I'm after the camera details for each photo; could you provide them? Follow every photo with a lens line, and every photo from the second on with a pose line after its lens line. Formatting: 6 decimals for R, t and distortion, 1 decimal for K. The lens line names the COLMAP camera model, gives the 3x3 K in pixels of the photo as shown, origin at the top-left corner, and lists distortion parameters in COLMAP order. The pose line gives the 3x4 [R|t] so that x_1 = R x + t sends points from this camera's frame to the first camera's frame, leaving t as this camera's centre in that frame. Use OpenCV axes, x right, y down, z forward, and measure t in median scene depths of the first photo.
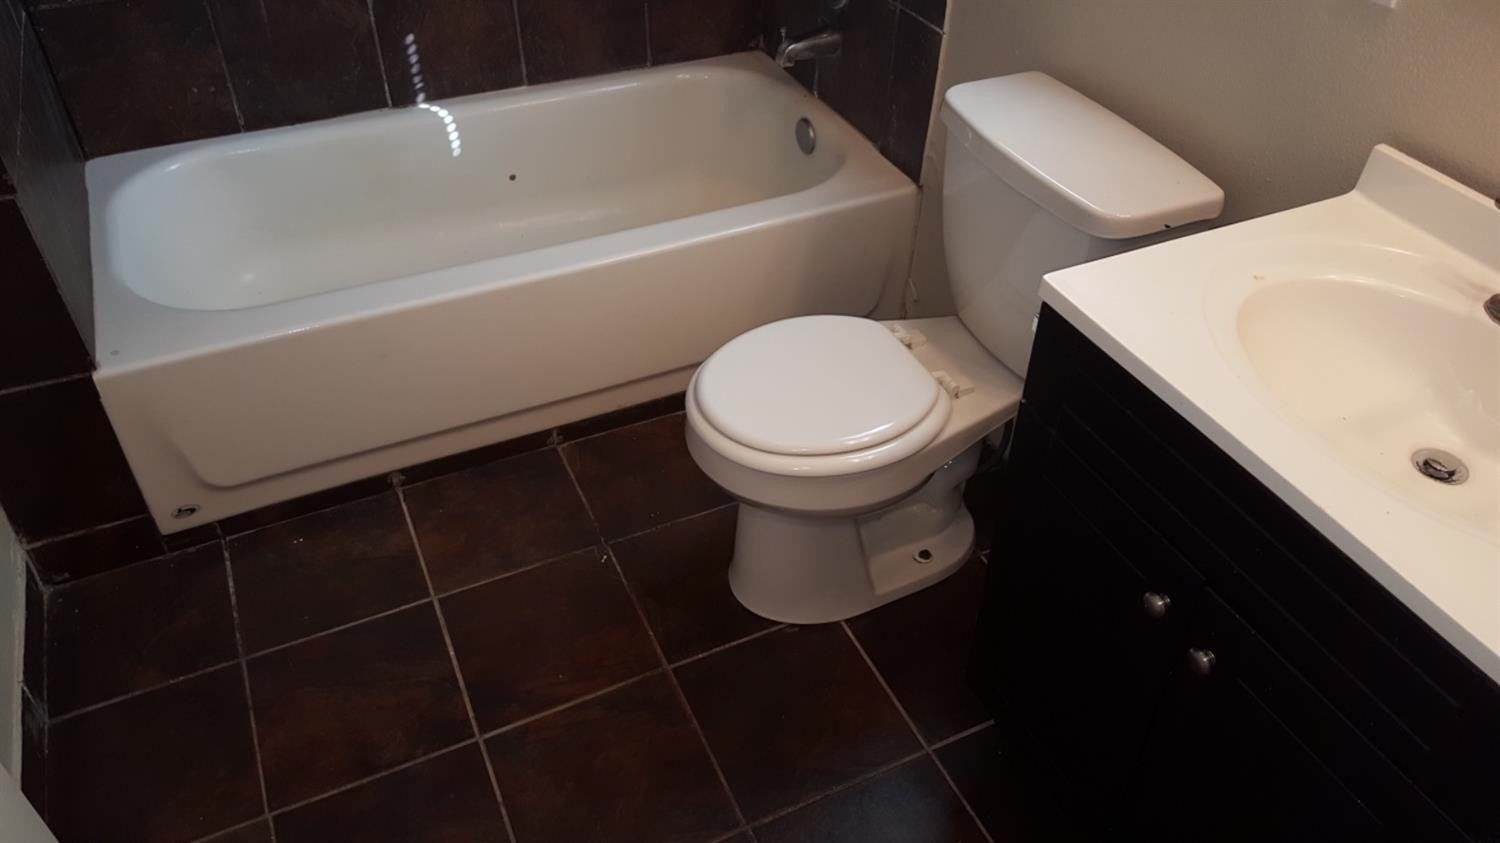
lens RADIAL K [[1110.5, 0, 764.4], [0, 1110.5, 422.3], [0, 0, 1]] dist [0.167402, -0.294899]
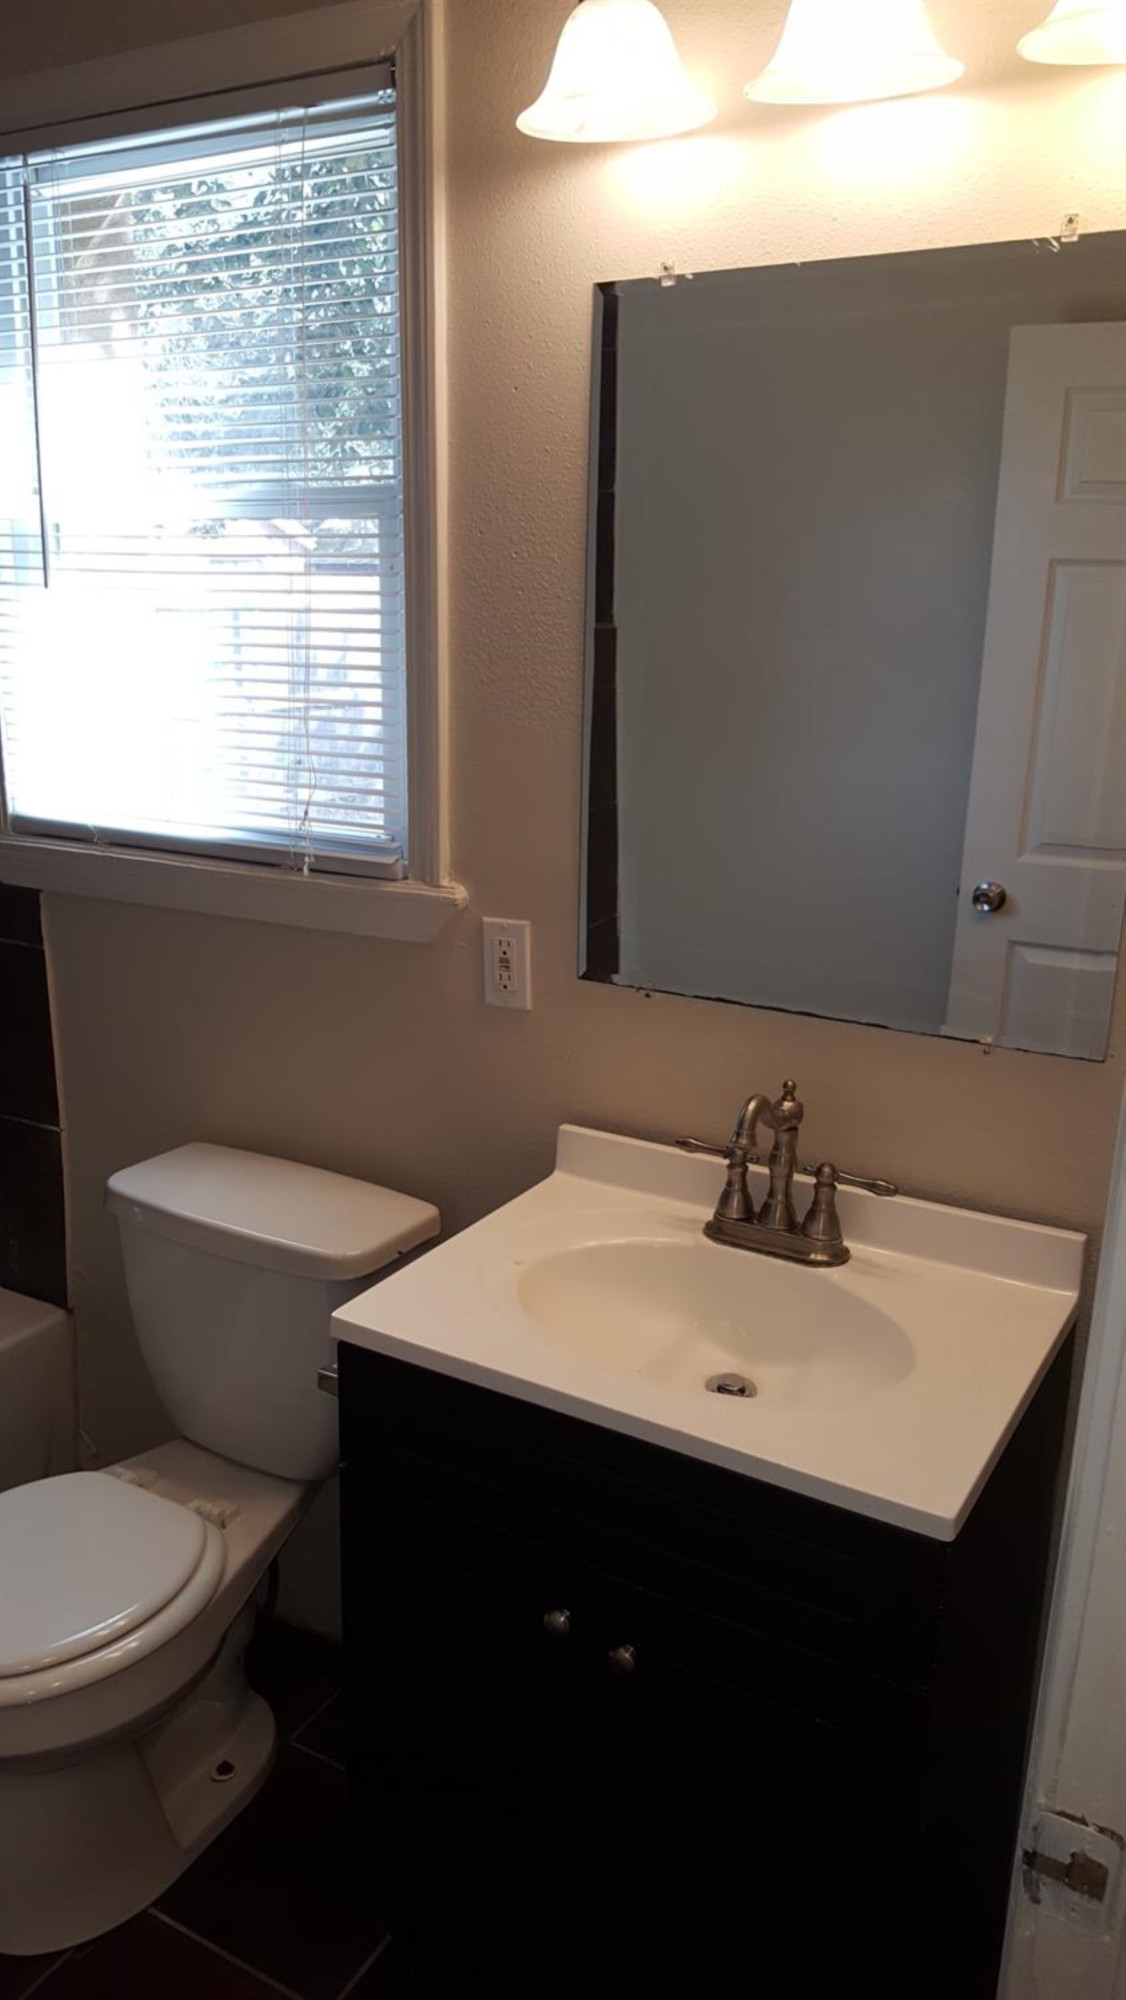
lens RADIAL K [[1486.1, 0, 560.6], [0, 1486.1, 1039.6], [0, 0, 1]] dist [0.124335, -0.195323]
pose [[0.822625, -0.170162, 0.542524, -0.146675], [0.364875, 0.889770, -0.274181, 0.048384], [-0.436067, 0.423501, 0.794036, -0.104768]]
